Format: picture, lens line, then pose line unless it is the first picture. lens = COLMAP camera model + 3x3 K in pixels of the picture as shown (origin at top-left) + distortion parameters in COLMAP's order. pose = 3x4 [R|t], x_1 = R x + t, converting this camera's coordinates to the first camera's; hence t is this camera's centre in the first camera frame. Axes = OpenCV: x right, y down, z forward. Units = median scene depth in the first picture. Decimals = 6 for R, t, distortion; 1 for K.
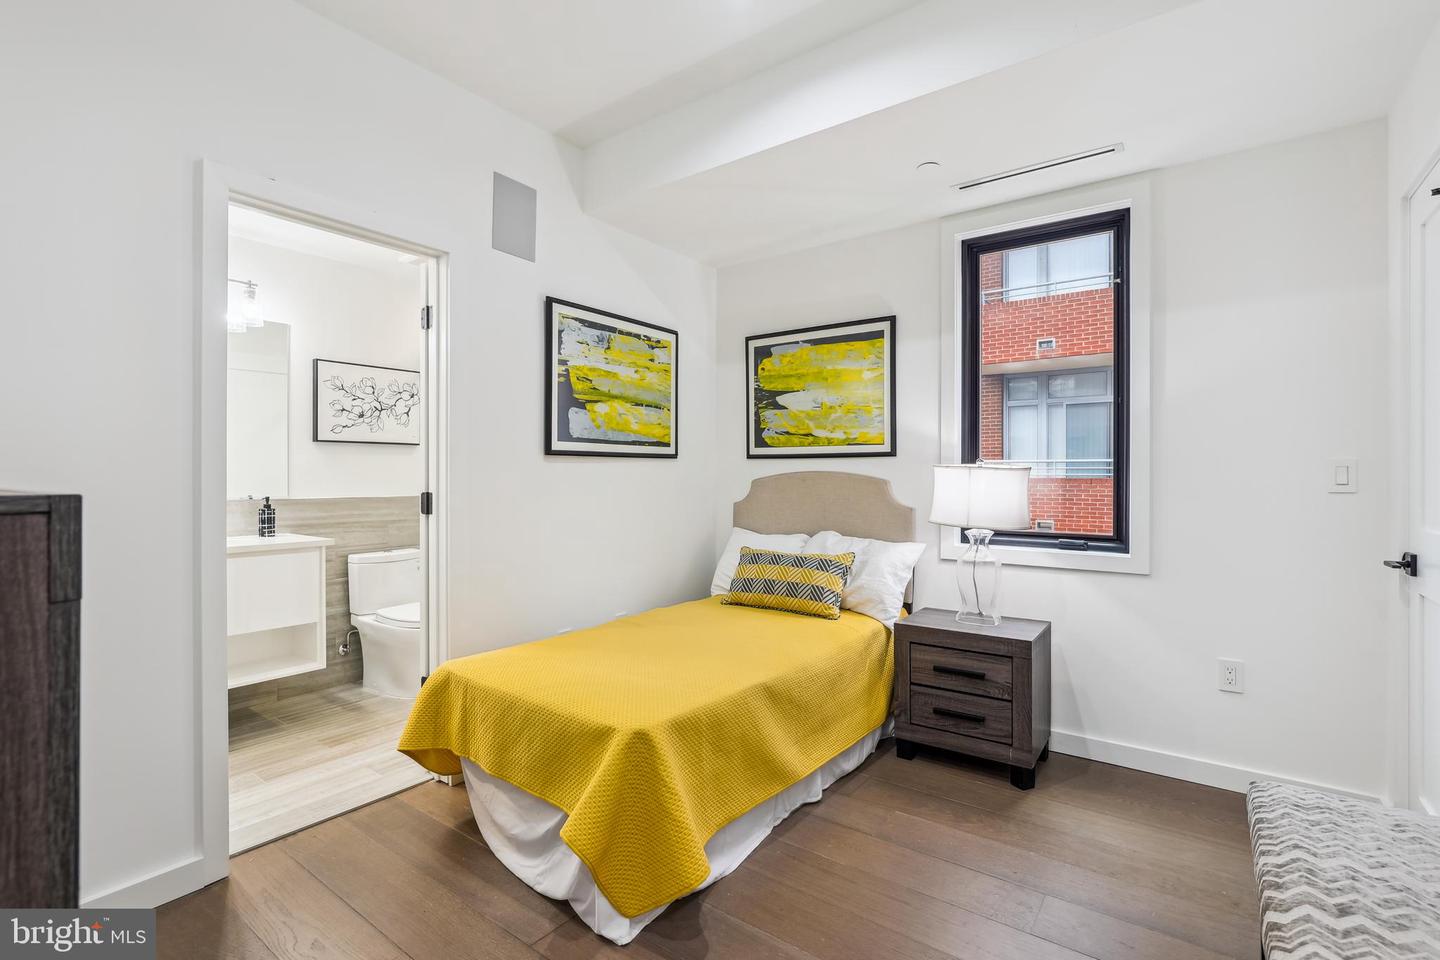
lens RADIAL K [[666.5, 0, 727.3], [0, 666.5, 477.2], [0, 0, 1]] dist [-0.010361, 0.002376]
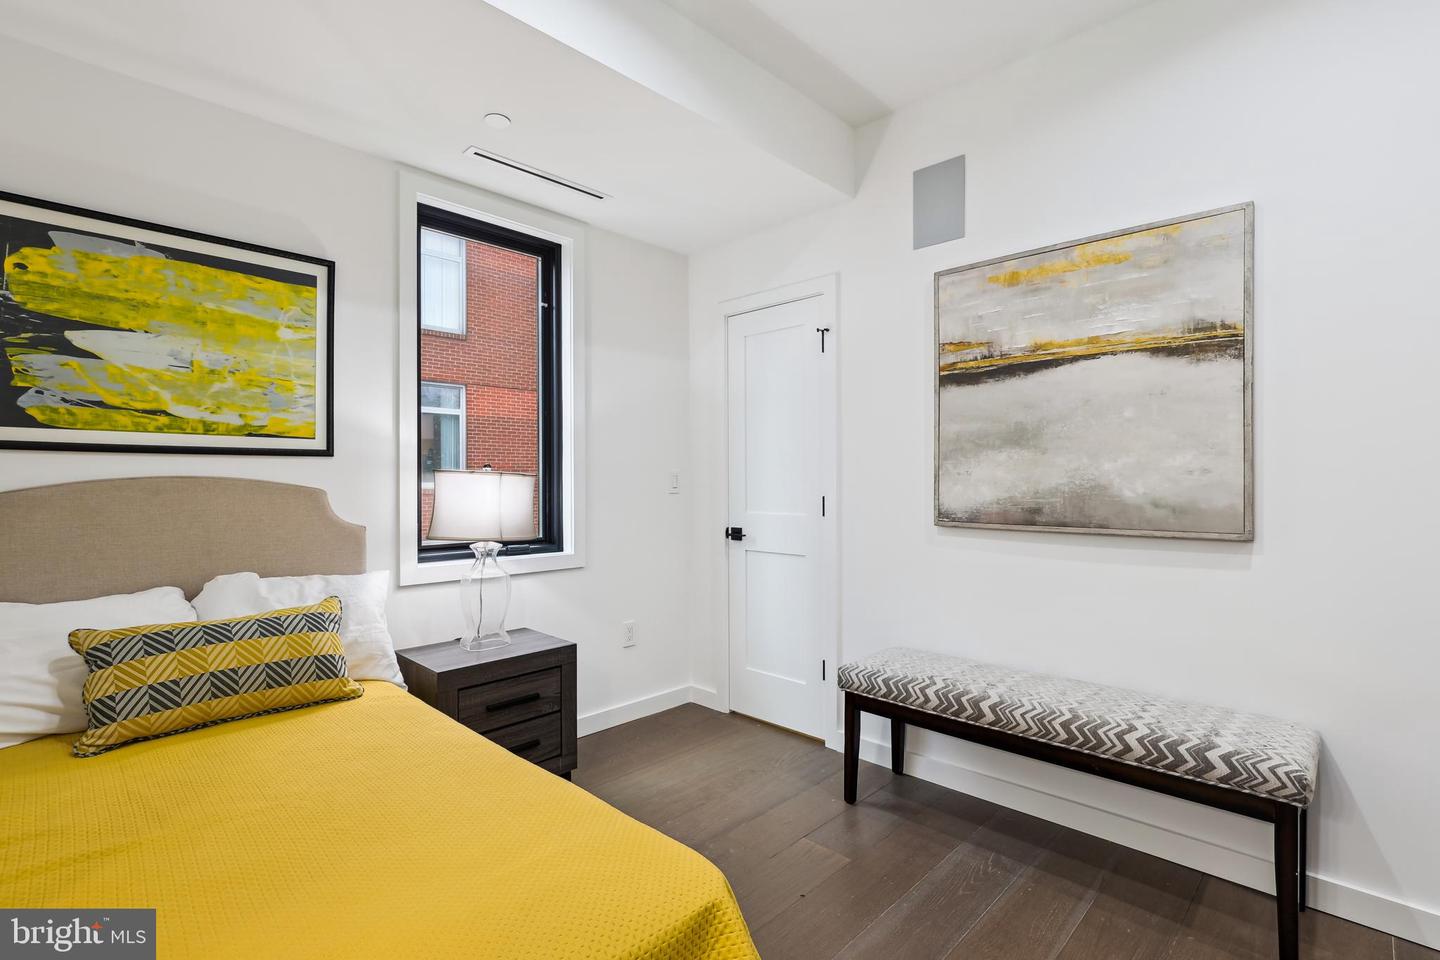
lens RADIAL K [[666.5, 0, 718.5], [0, 666.5, 482.8], [0, 0, 1]] dist [-0.010361, 0.002376]
pose [[0.148934, -0.001251, 0.988846, -0.351542], [0.008762, 0.999962, -0.000055, 0.000928], [-0.988808, 0.008672, 0.148939, 0.423443]]
